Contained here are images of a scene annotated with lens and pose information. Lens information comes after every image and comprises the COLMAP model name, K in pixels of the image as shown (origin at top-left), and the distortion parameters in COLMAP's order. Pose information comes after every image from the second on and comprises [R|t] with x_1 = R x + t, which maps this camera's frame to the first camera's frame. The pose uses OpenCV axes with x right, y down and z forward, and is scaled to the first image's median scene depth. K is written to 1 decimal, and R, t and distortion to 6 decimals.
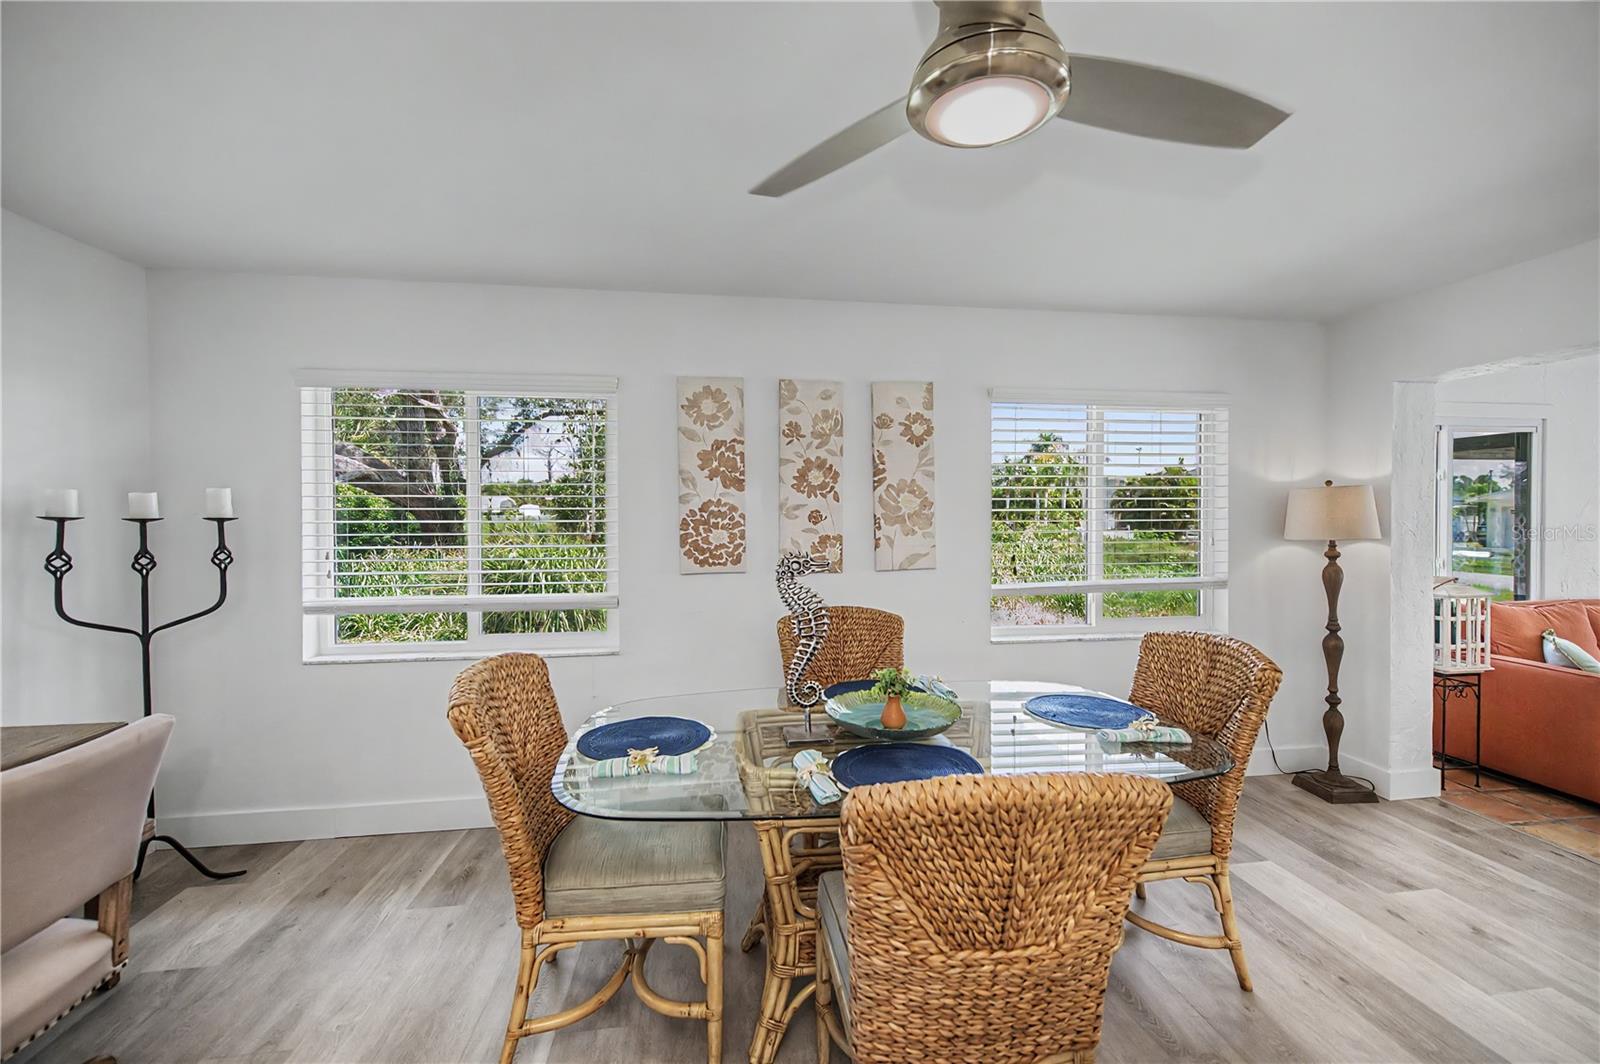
lens RADIAL K [[640.6, 0, 804.9], [0, 640.6, 518.6], [0, 0, 1]] dist [0.001392, -0.002507]
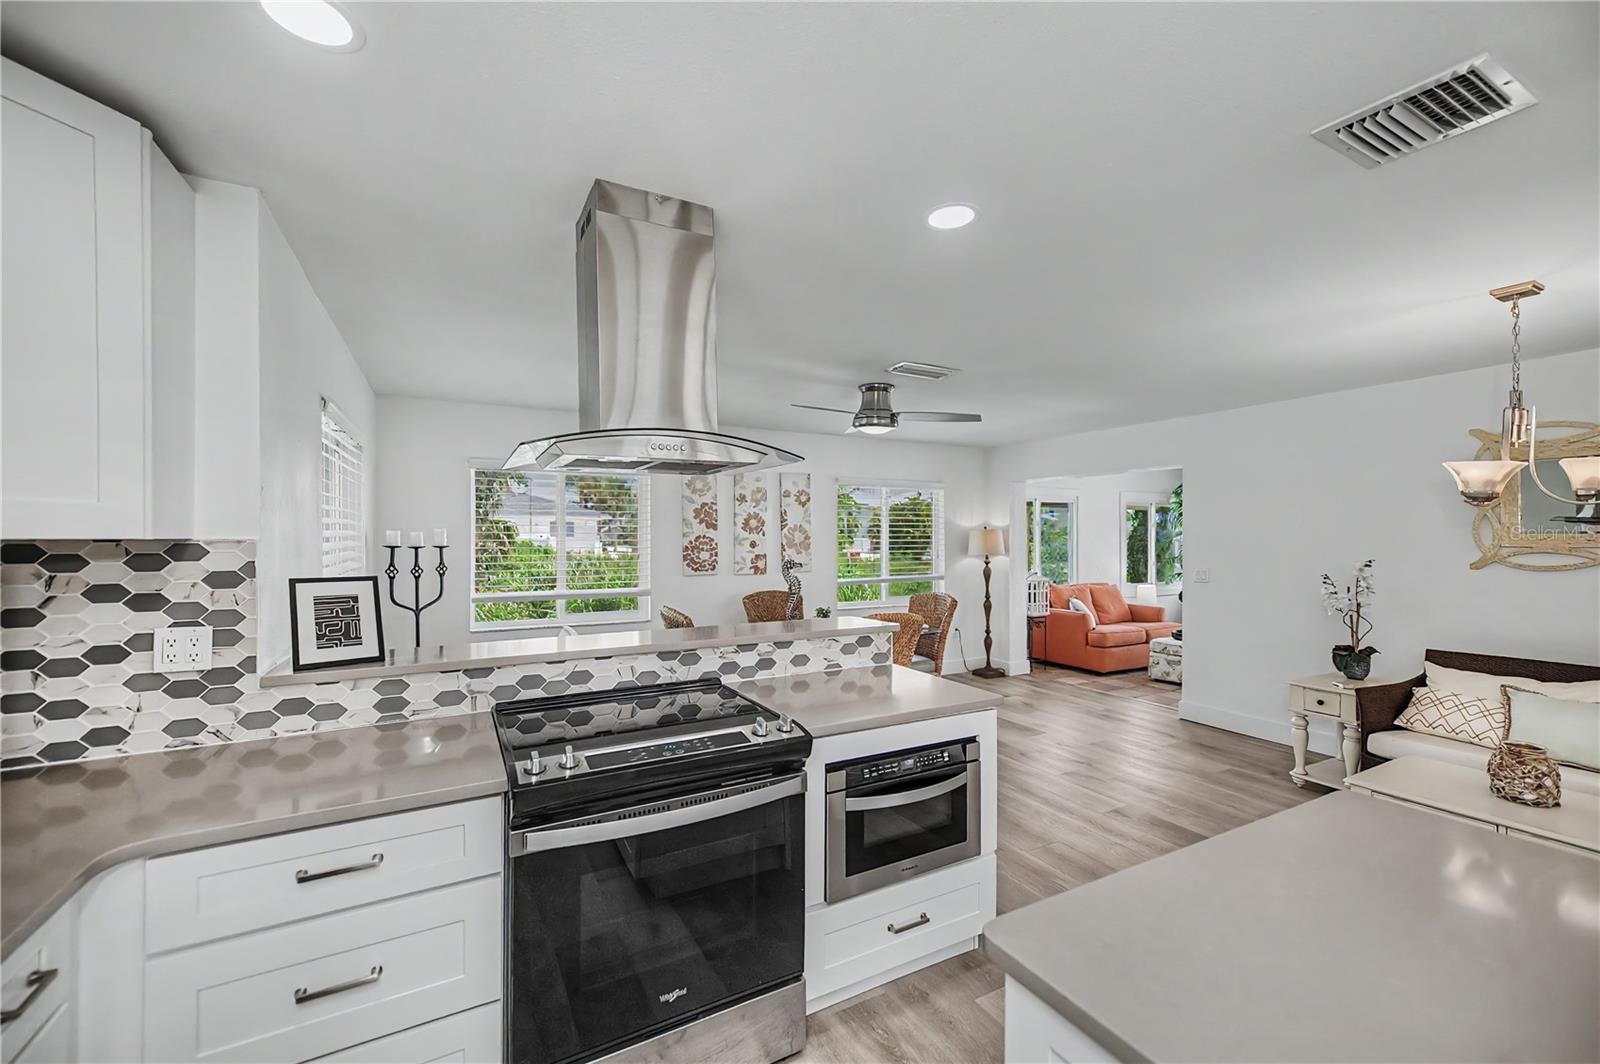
lens RADIAL K [[648.4, 0, 808.0], [0, 648.4, 534.1], [0, 0, 1]] dist [0.001136, -0.000328]
pose [[0.936418, 0.004038, 0.350863, -0.500356], [0.000345, 0.999923, -0.012430, -0.009230], [-0.350886, 0.011761, 0.936344, -0.831883]]
